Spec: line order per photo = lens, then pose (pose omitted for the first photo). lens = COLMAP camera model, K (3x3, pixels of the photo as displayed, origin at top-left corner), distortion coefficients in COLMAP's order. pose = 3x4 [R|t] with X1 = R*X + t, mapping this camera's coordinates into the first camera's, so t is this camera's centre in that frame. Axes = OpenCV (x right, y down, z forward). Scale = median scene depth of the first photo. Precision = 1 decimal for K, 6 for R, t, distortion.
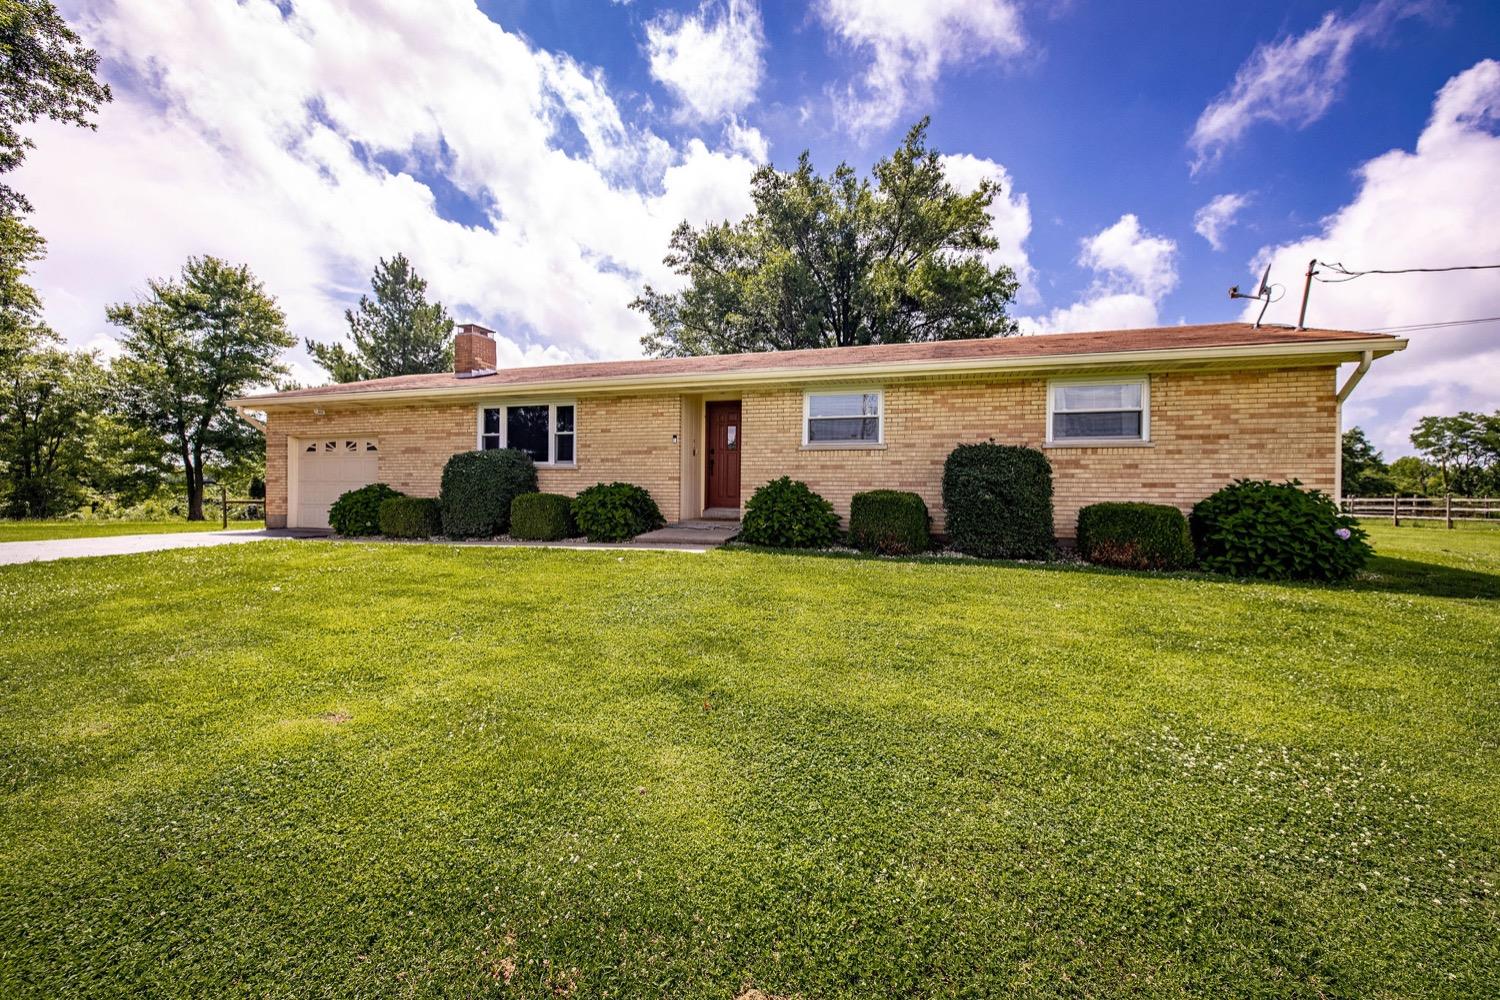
lens RADIAL K [[630.1, 0, 747.2], [0, 630.1, 496.7], [0, 0, 1]] dist [-0.000540, -0.000846]
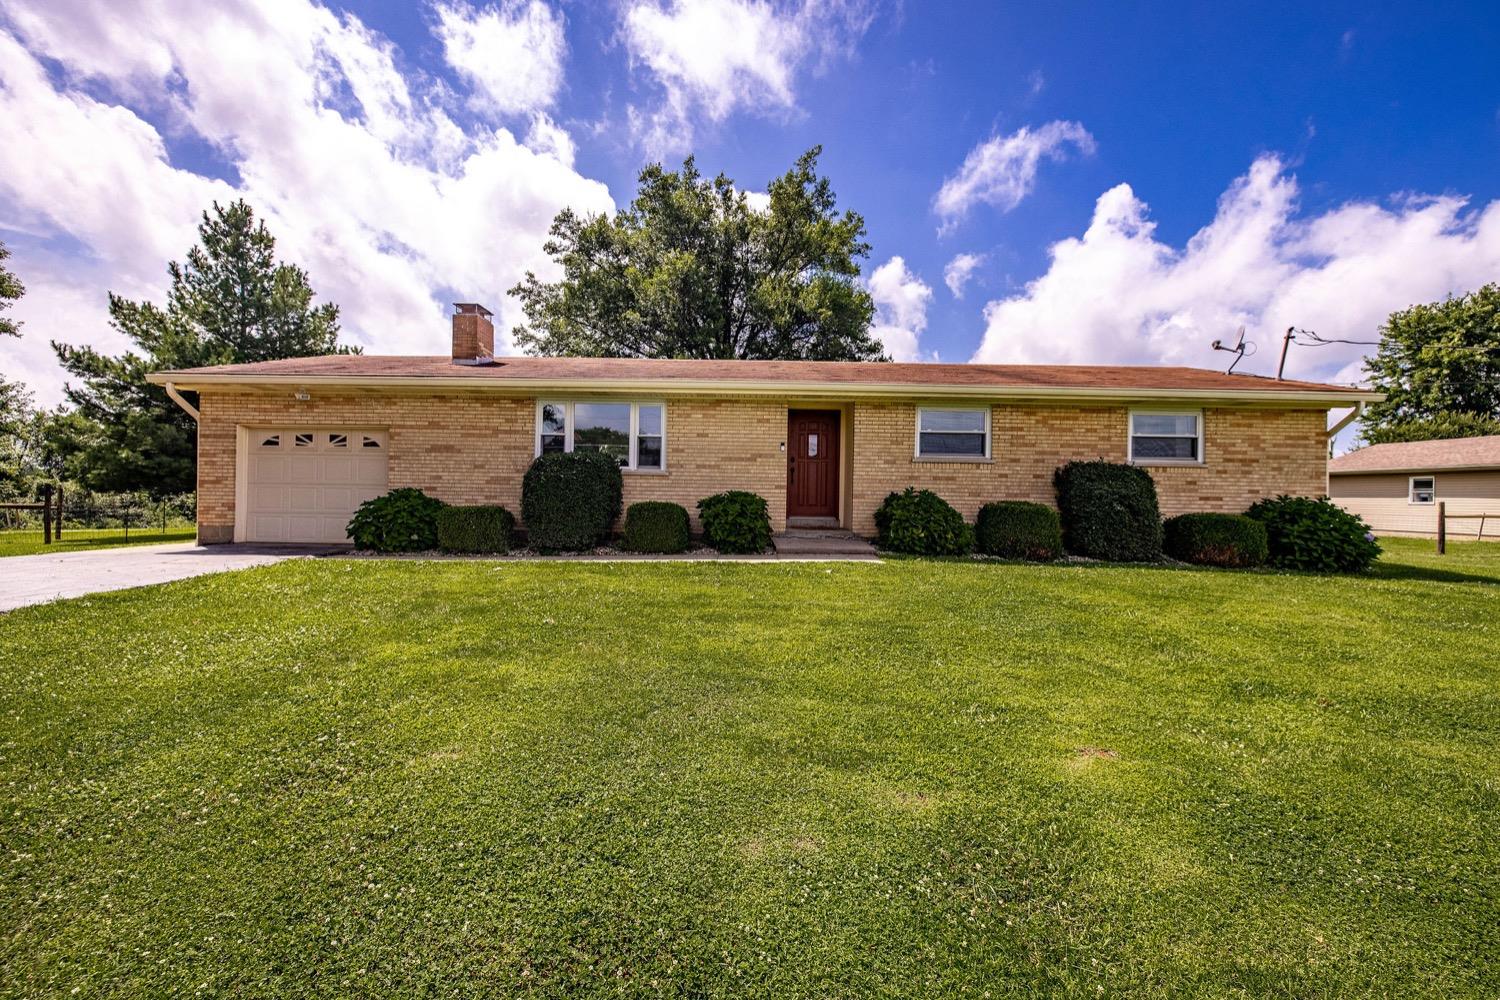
lens RADIAL K [[630.1, 0, 745.6], [0, 630.1, 496.4], [0, 0, 1]] dist [-0.000540, -0.000846]
pose [[0.951533, 0.007276, 0.307460, -0.460974], [-0.005569, 0.999964, -0.006428, -0.007461], [-0.307496, 0.004404, 0.951539, 0.082898]]
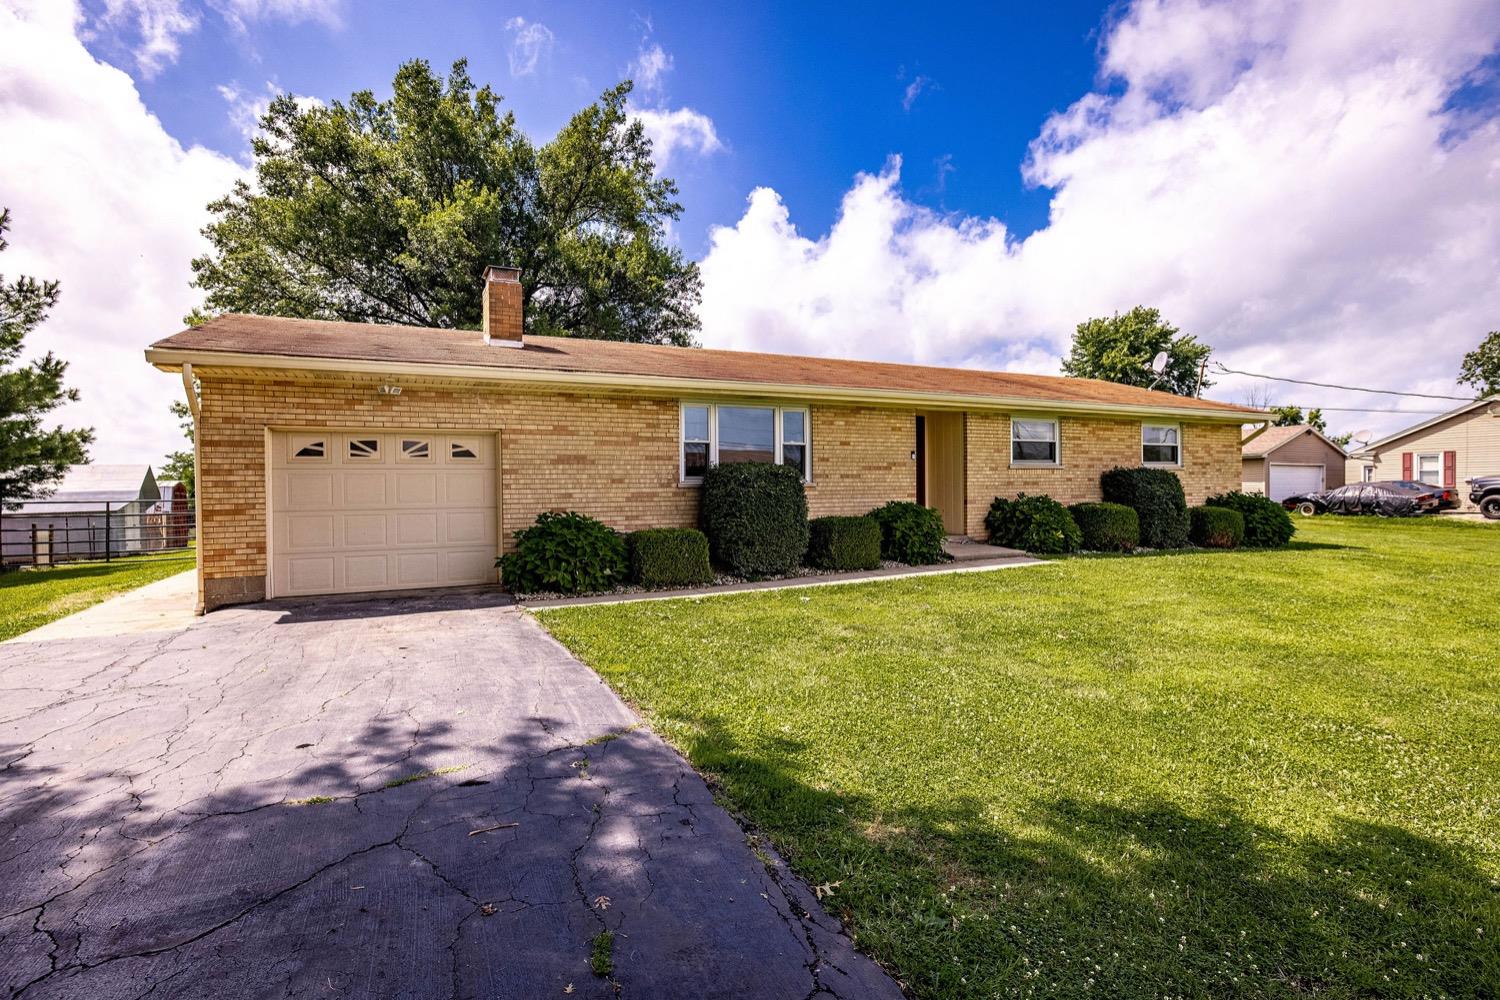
lens RADIAL K [[758.6, 0, 747.7], [0, 758.6, 498.0], [0, 0, 1]] dist [-0.004723, -0.000190]
pose [[0.715859, -0.024111, 0.697829, -1.103187], [0.022091, 0.999685, 0.011879, -0.043551], [-0.697896, 0.006912, 0.716166, 0.325941]]
